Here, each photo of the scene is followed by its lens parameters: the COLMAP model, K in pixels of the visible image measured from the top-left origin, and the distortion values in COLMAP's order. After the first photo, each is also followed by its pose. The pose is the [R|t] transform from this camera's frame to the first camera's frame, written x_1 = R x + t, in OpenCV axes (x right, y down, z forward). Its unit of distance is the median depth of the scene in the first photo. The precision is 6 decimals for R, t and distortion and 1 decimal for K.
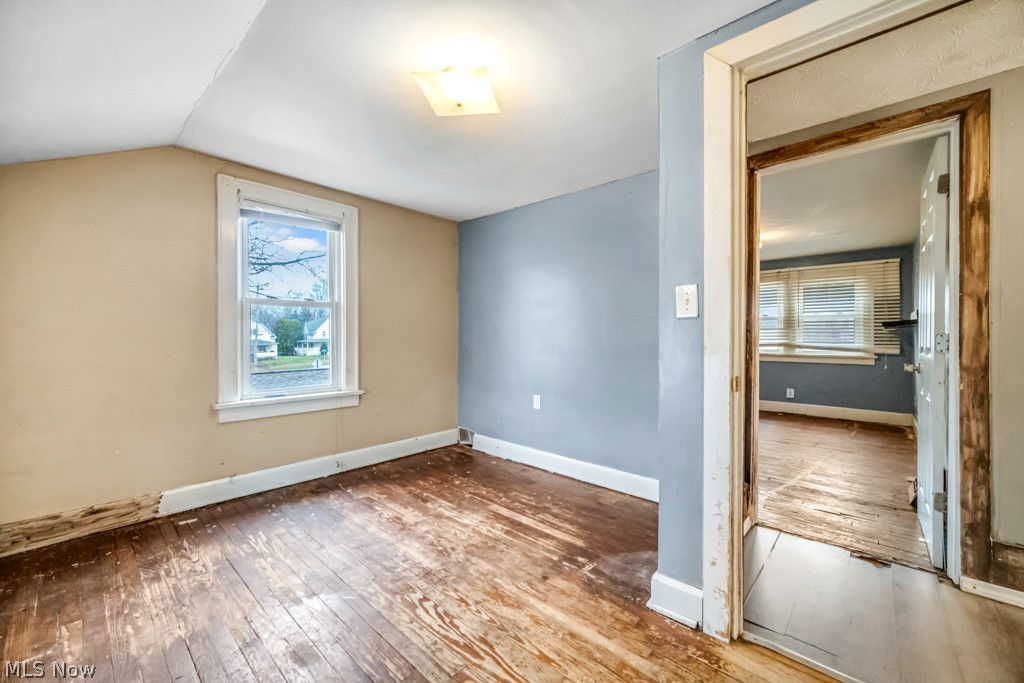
lens RADIAL K [[410.9, 0, 512.9], [0, 410.9, 338.2], [0, 0, 1]] dist [0.000392, 0.000546]
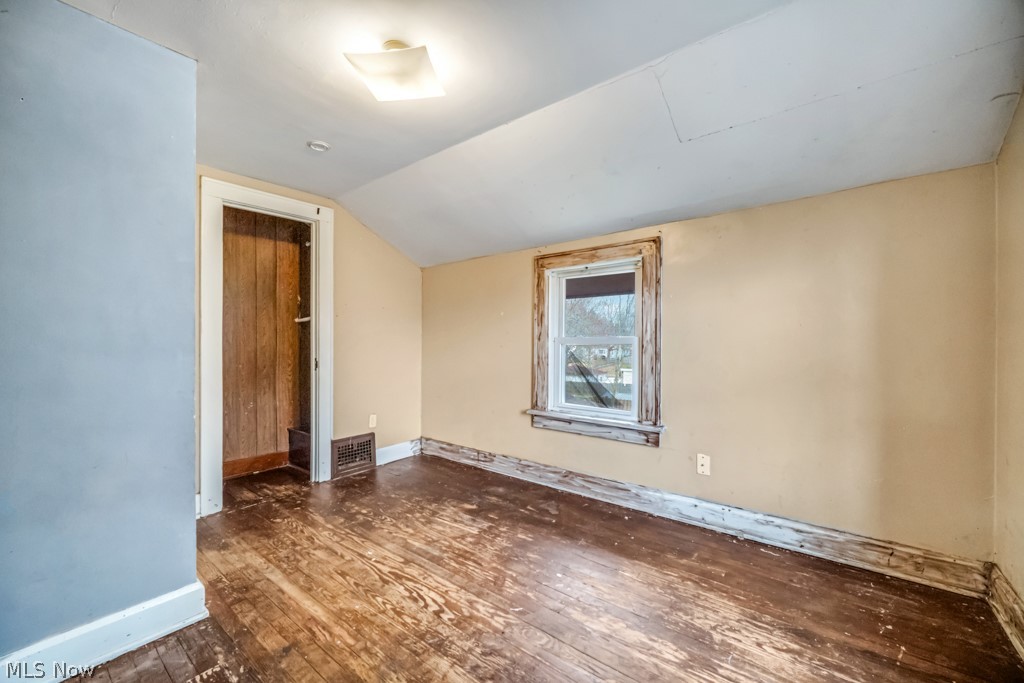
lens RADIAL K [[410.9, 0, 508.7], [0, 410.9, 342.9], [0, 0, 1]] dist [0.000392, 0.000546]
pose [[-0.998422, 0.002987, -0.056081, -0.315388], [0.002845, 0.999993, 0.002610, 0.000414], [0.056088, 0.002447, -0.998423, 1.895862]]
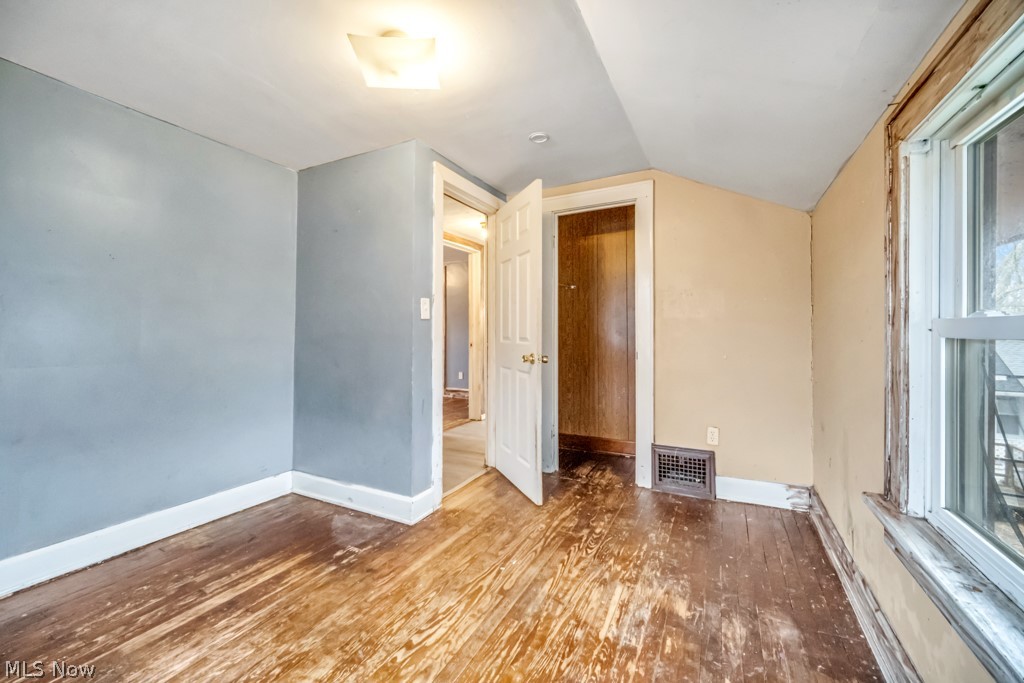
lens RADIAL K [[410.9, 0, 503.8], [0, 410.9, 326.6], [0, 0, 1]] dist [0.000392, 0.000546]
pose [[-0.246034, 0.011243, 0.969196, -1.041125], [0.003446, 0.999937, -0.010725, -0.004251], [-0.969255, 0.000702, -0.246057, 0.977576]]
